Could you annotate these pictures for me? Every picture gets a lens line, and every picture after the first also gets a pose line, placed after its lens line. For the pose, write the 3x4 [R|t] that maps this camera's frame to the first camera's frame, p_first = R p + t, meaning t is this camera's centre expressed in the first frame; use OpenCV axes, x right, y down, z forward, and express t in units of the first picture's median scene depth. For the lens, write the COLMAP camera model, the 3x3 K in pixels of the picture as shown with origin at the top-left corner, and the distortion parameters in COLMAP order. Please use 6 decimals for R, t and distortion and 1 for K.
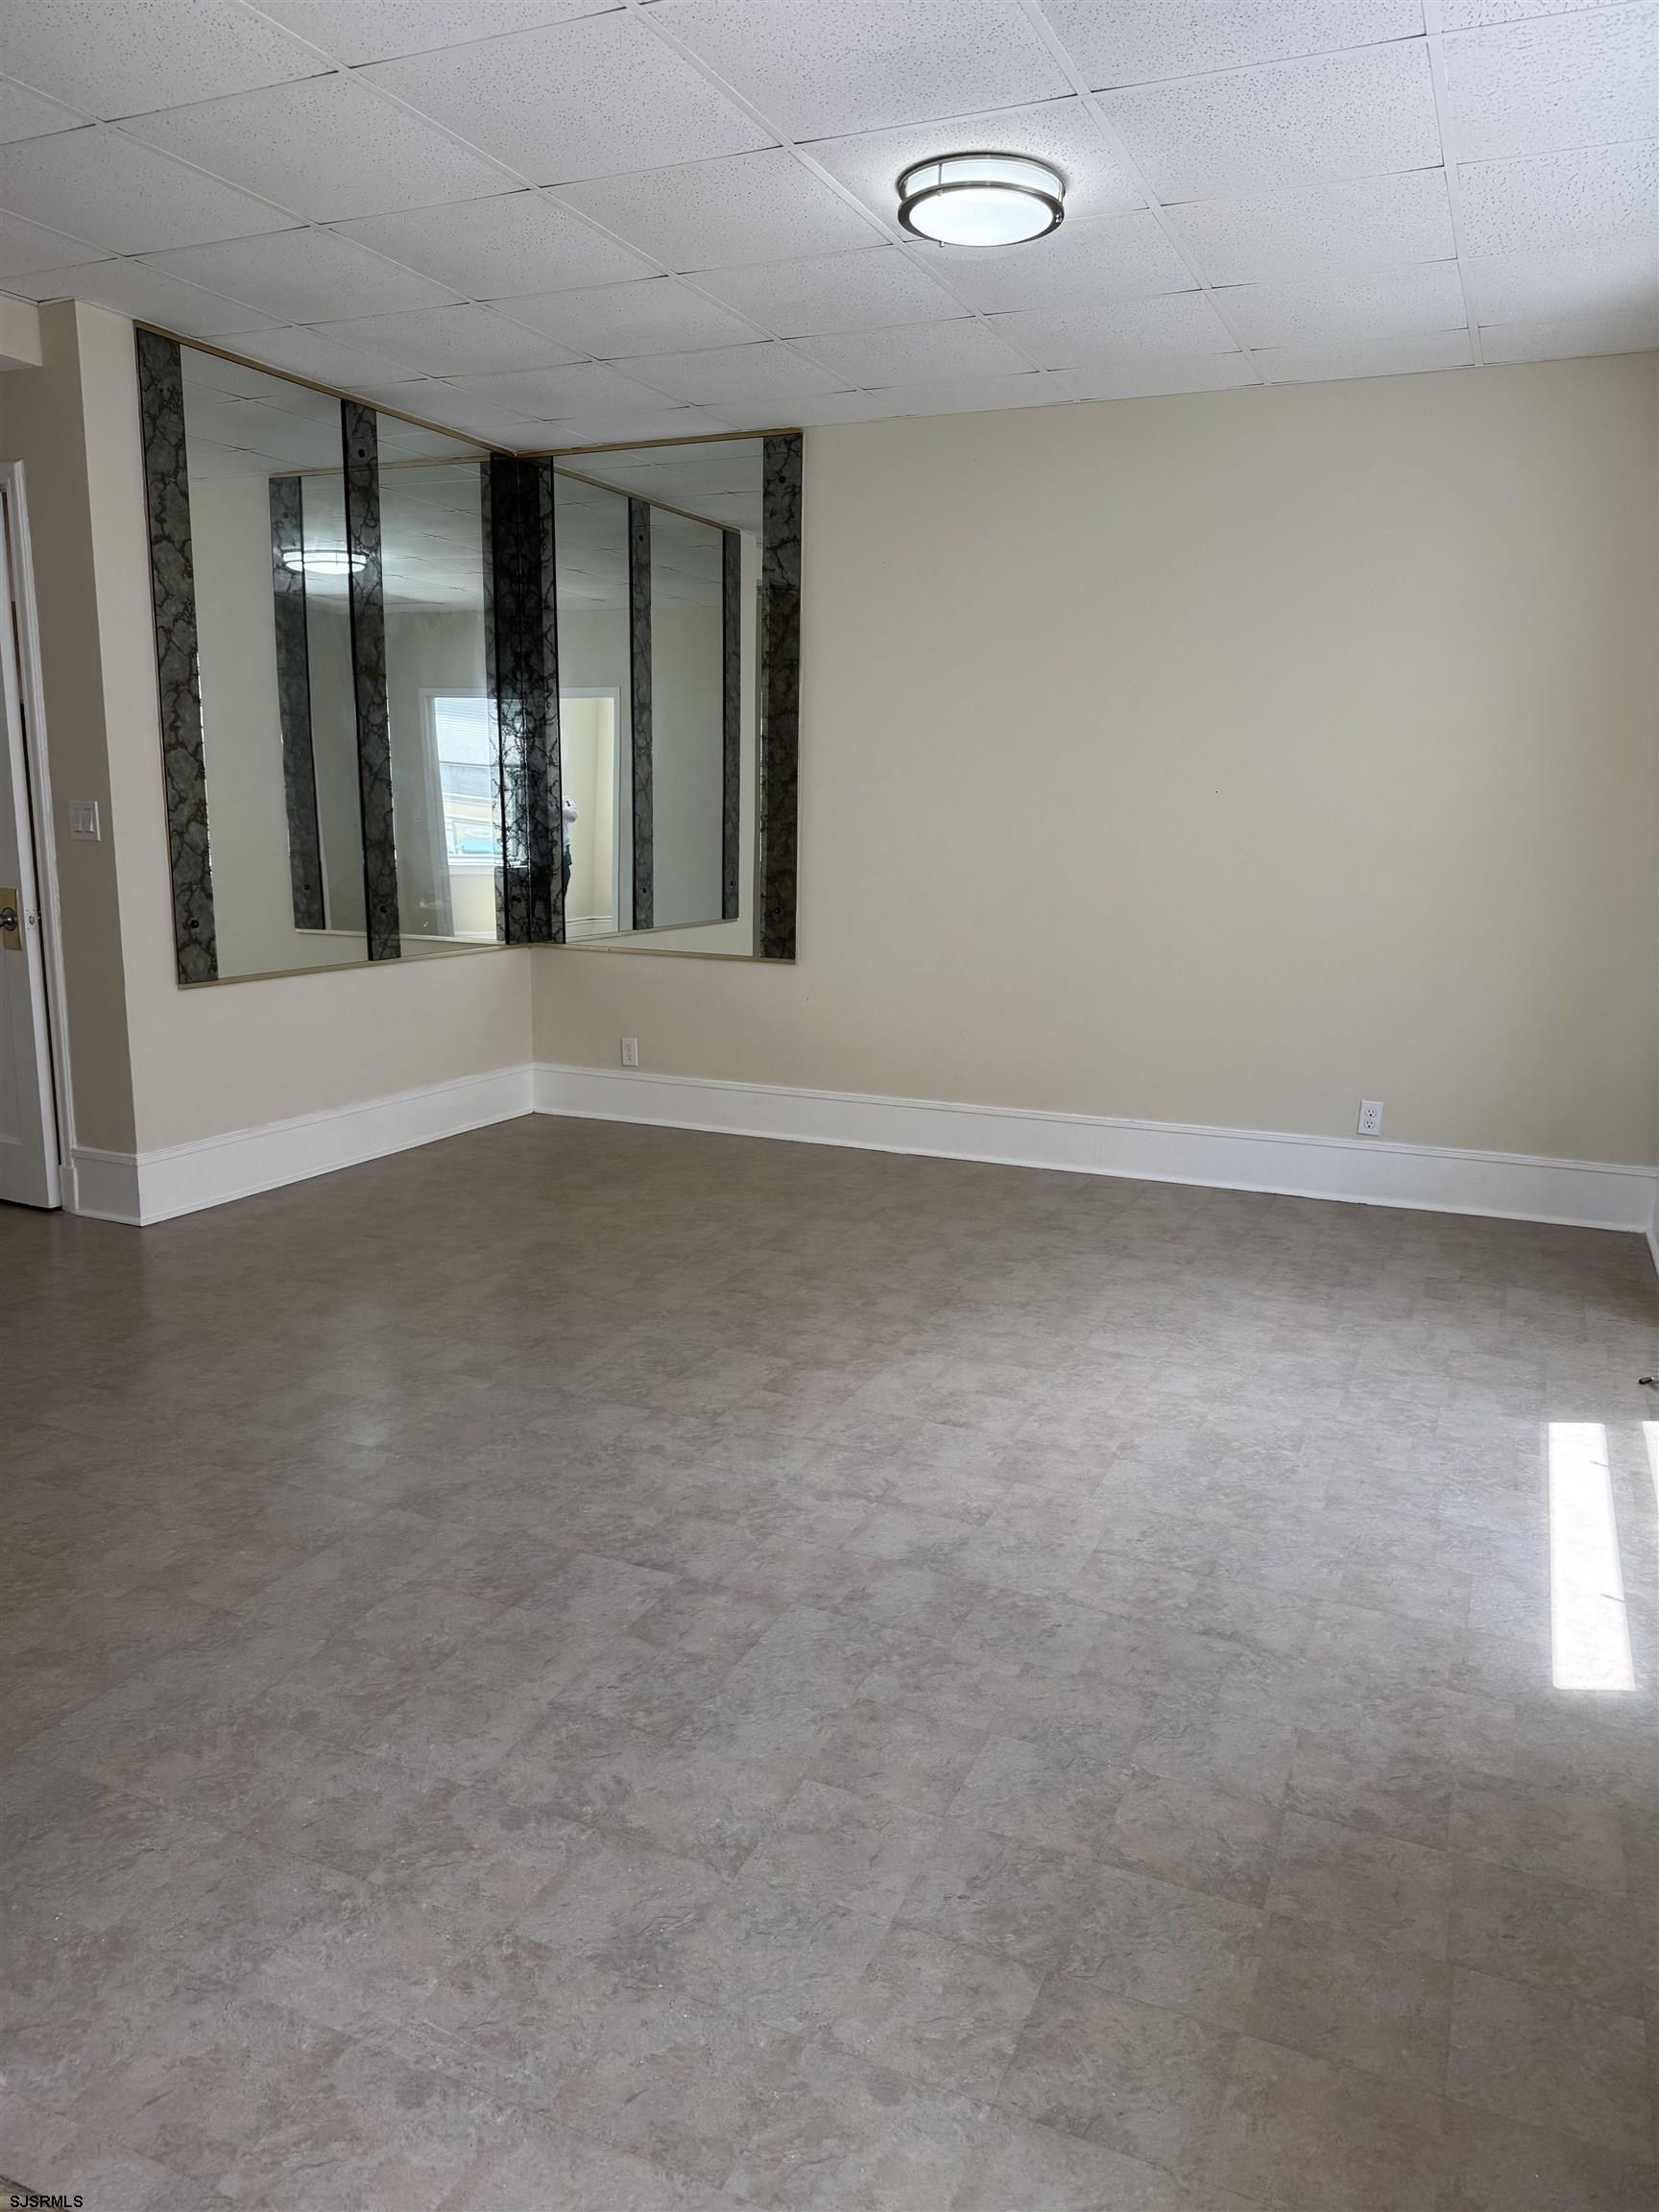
lens RADIAL K [[1539.6, 0, 829.5], [0, 1539.6, 1106.0], [0, 0, 1]] dist [0.121294, -0.199562]
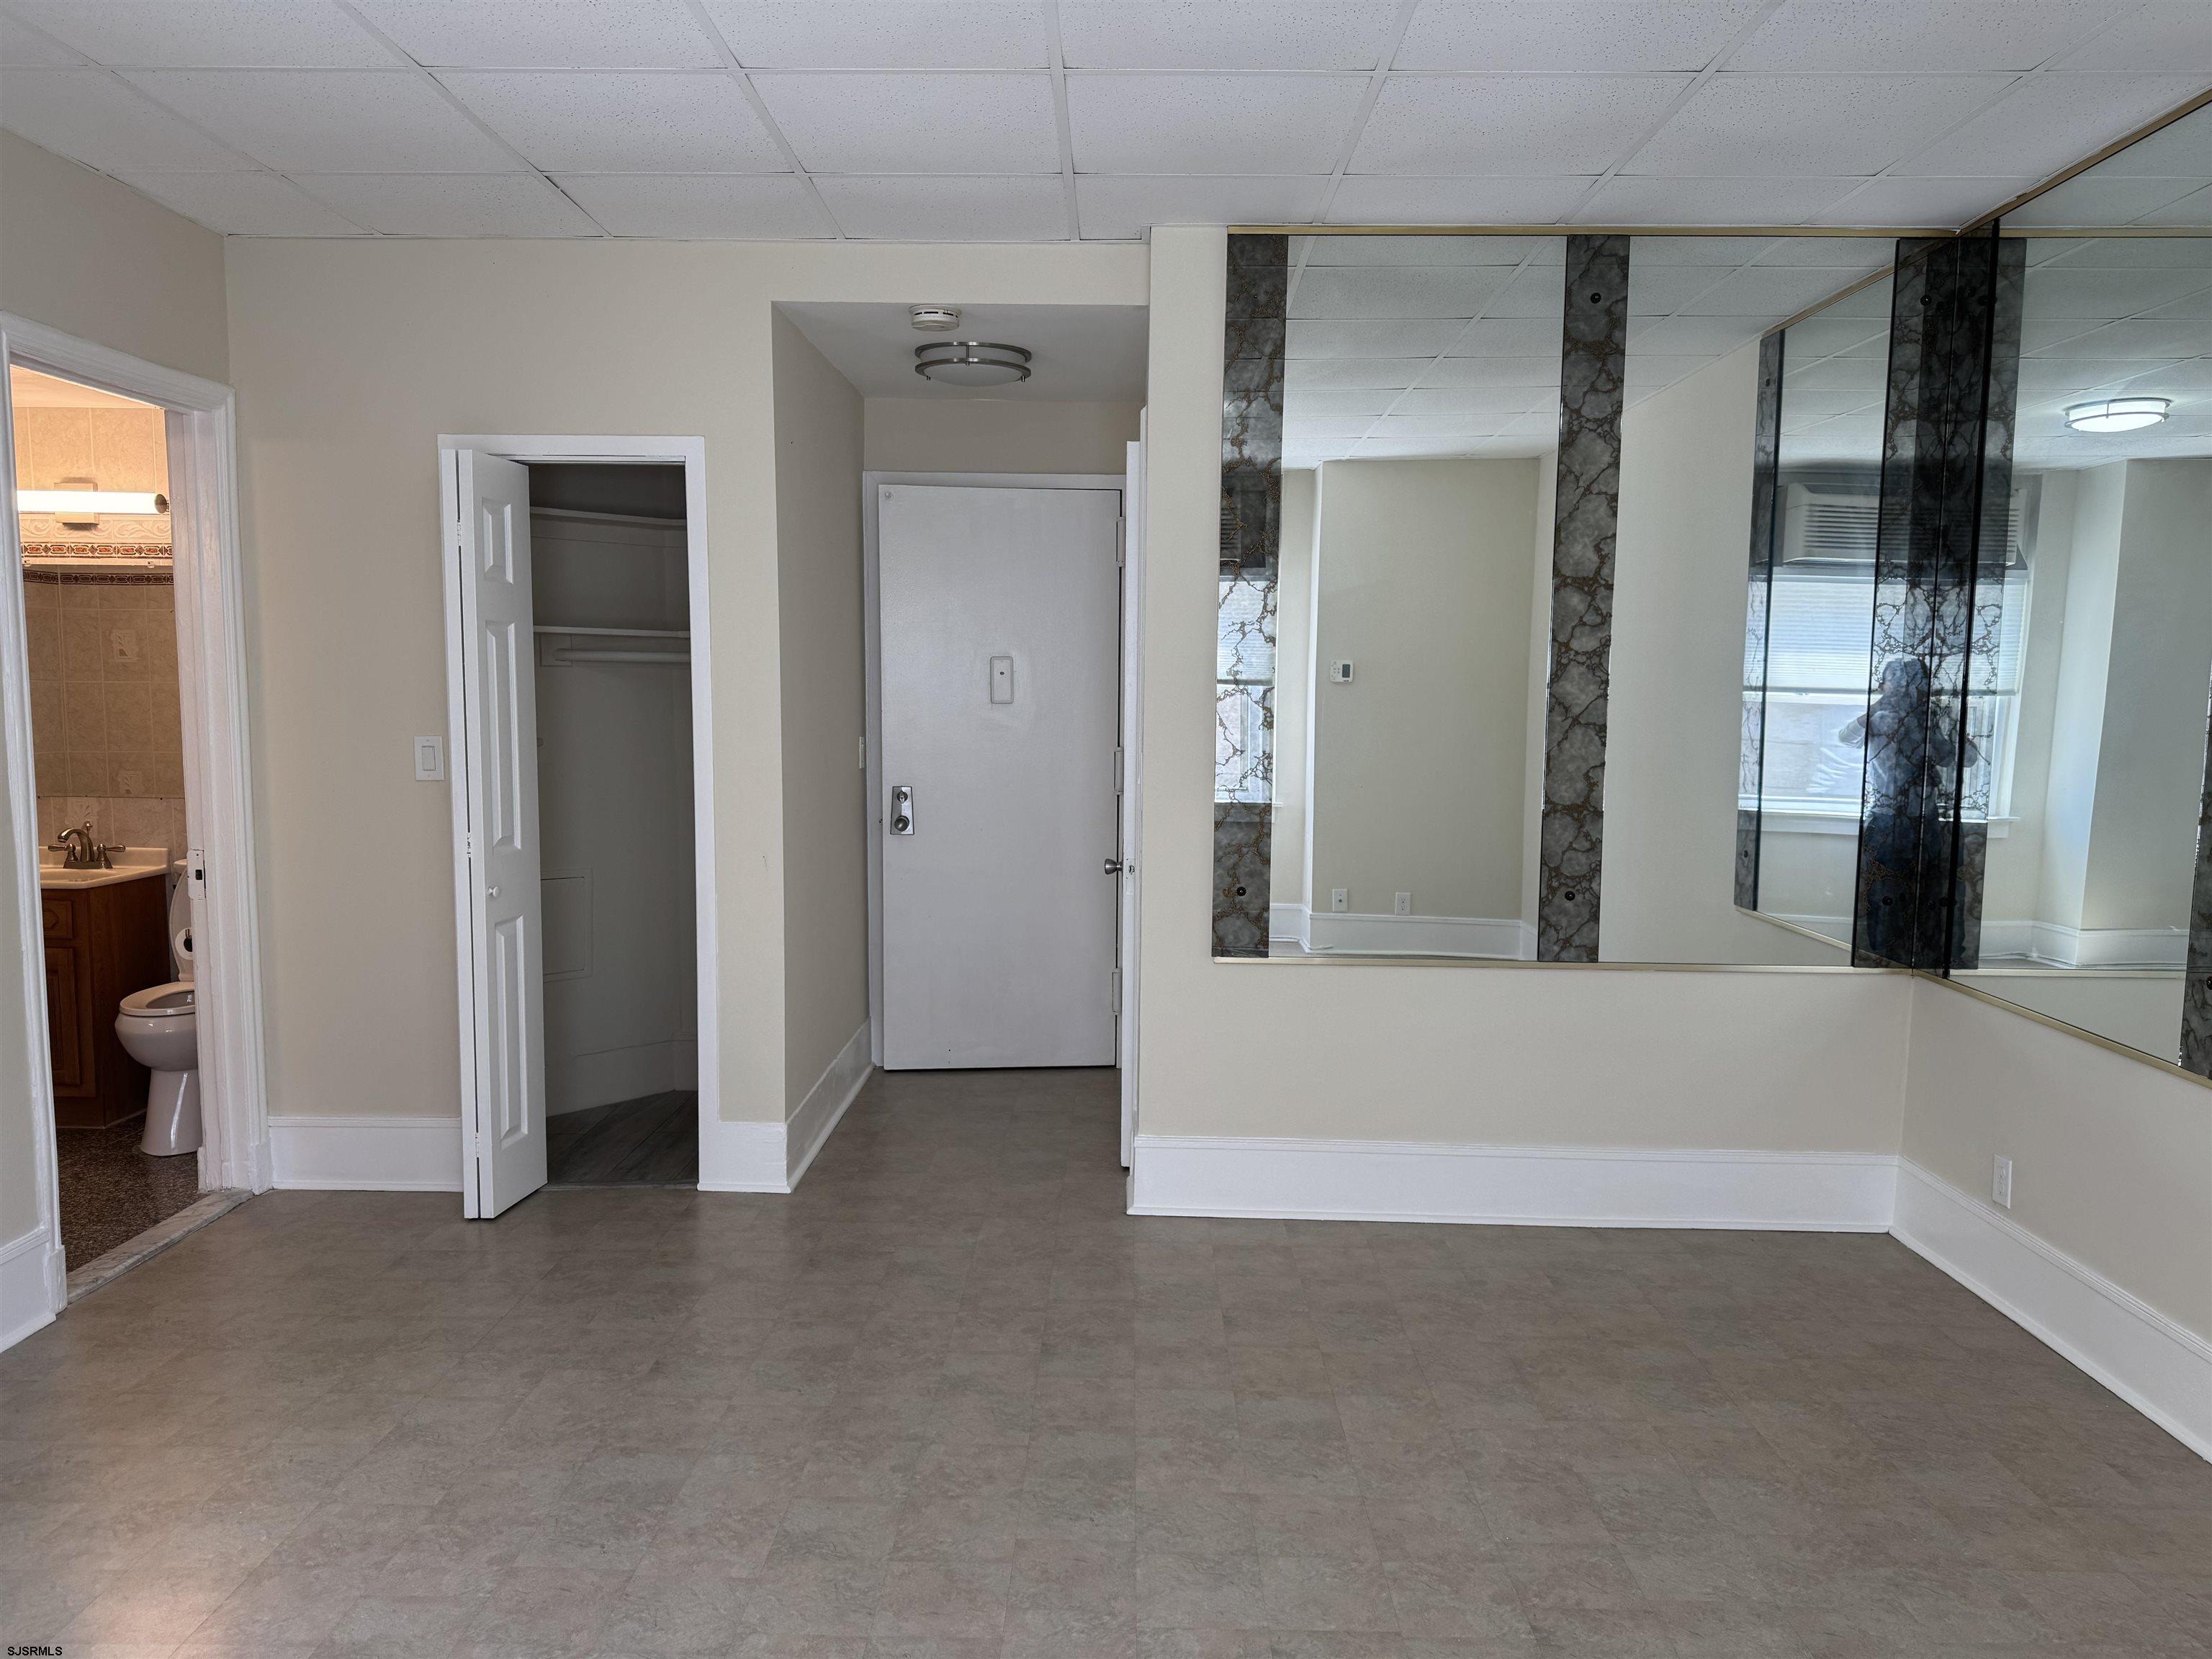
lens RADIAL K [[1592.8, 0, 1106.0], [0, 1592.8, 829.5], [0, 0, 1]] dist [0.054167, -0.044608]
pose [[0.388531, 0.091611, -0.916870, 0.508237], [-0.180839, 0.983275, 0.021614, -0.212507], [0.903516, 0.157408, 0.398599, 0.784168]]
